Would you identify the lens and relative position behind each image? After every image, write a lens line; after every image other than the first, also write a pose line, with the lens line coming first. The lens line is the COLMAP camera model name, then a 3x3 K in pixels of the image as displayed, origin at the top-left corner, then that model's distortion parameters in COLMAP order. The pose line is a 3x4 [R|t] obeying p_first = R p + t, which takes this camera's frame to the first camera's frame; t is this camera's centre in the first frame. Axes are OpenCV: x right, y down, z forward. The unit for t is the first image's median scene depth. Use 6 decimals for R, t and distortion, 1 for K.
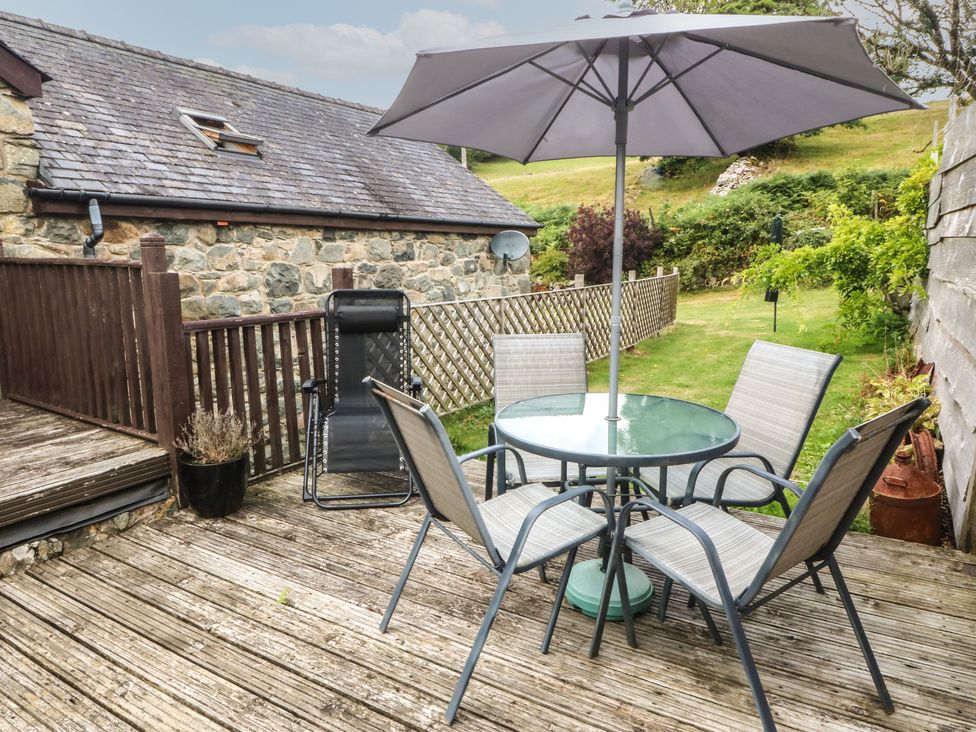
lens RADIAL K [[614.7, 0, 488.0], [0, 614.7, 366.0], [0, 0, 1]] dist [0.021025, -0.028343]
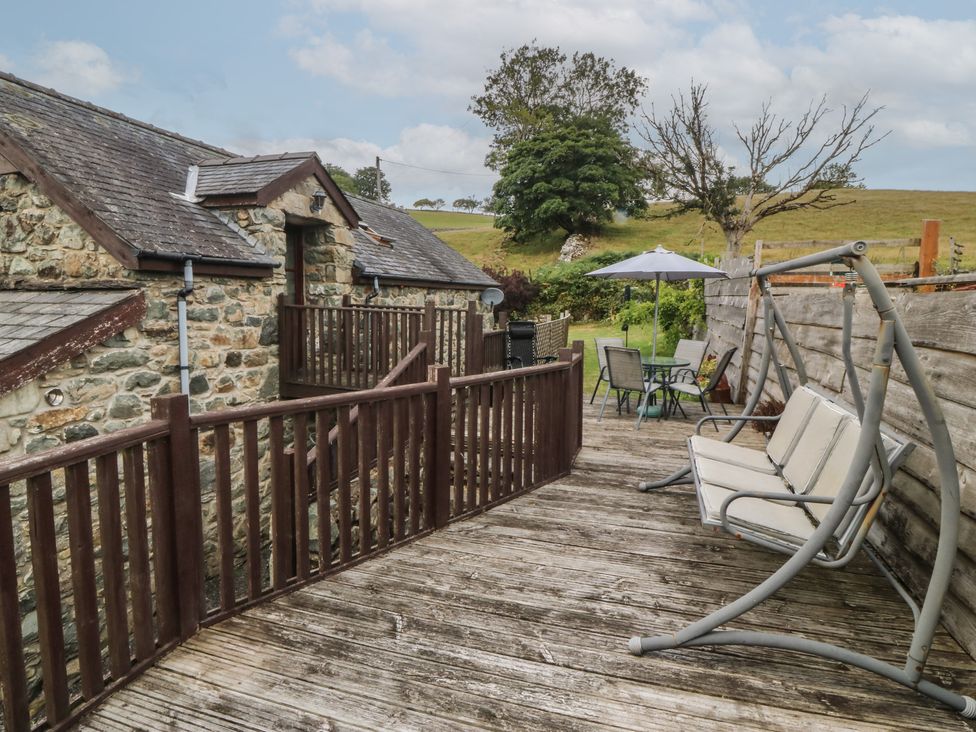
lens RADIAL K [[520.9, 0, 491.2], [0, 520.9, 355.3], [0, 0, 1]] dist [0.015873, -0.023875]
pose [[0.963596, -0.003658, 0.267338, -0.202701], [0.020390, 0.998000, -0.059837, 0.030158], [-0.266584, 0.063110, 0.961743, -0.217533]]
